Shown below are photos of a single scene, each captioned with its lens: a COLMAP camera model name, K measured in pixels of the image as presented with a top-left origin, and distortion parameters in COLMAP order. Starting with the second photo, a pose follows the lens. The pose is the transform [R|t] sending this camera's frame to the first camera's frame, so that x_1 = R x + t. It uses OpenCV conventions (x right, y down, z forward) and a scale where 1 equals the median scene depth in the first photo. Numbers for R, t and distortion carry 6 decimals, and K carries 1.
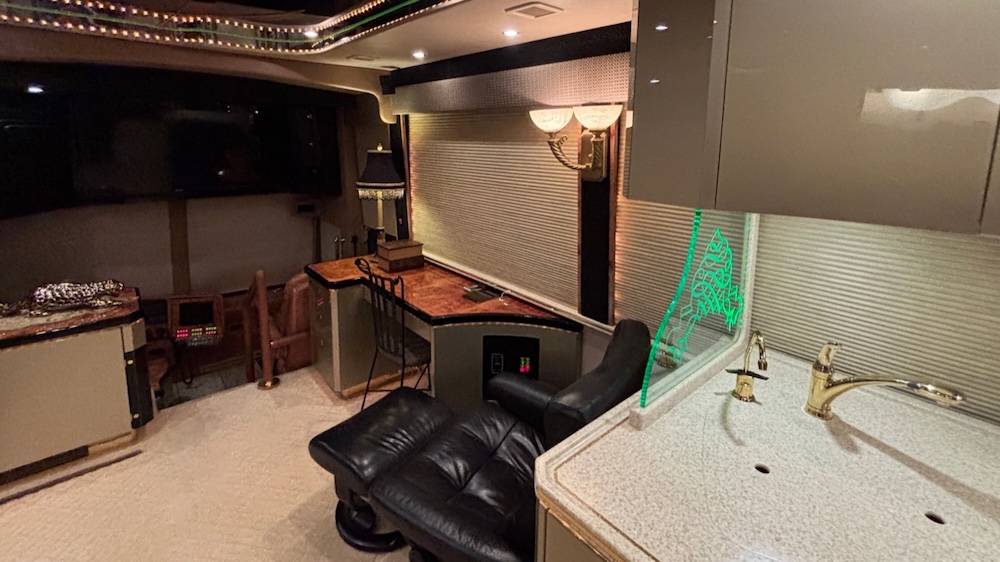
lens RADIAL K [[471.4, 0, 499.4], [0, 471.4, 205.6], [0, 0, 1]] dist [0.000277, 0.010990]
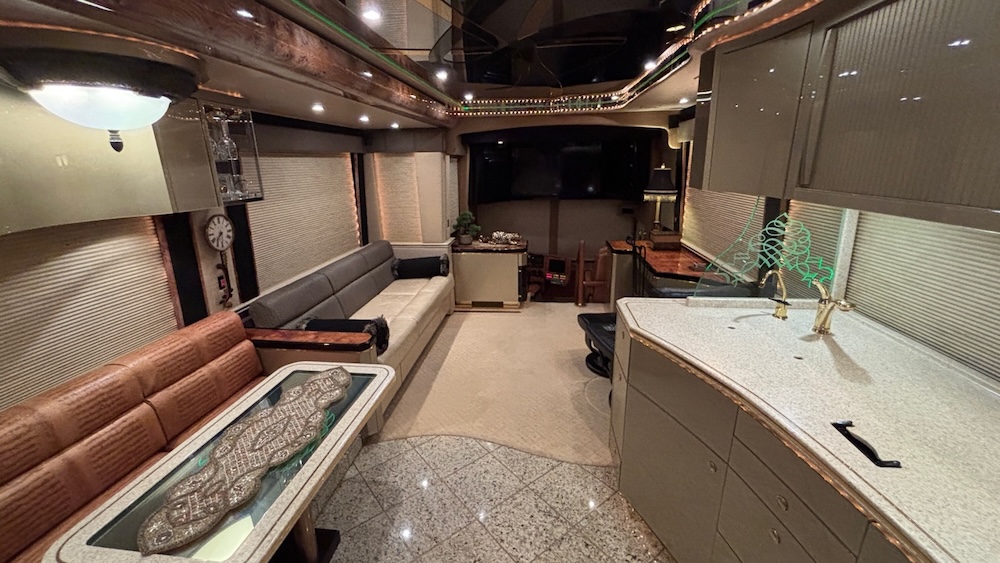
lens RADIAL K [[410.3, 0, 498.8], [0, 410.3, 281.7], [0, 0, 1]] dist [-0.000767, -0.000159]
pose [[0.702570, 0.176451, -0.689391, 0.415482], [-0.076673, 0.981901, 0.173181, 0.060072], [0.707472, -0.068814, 0.703384, -0.354020]]
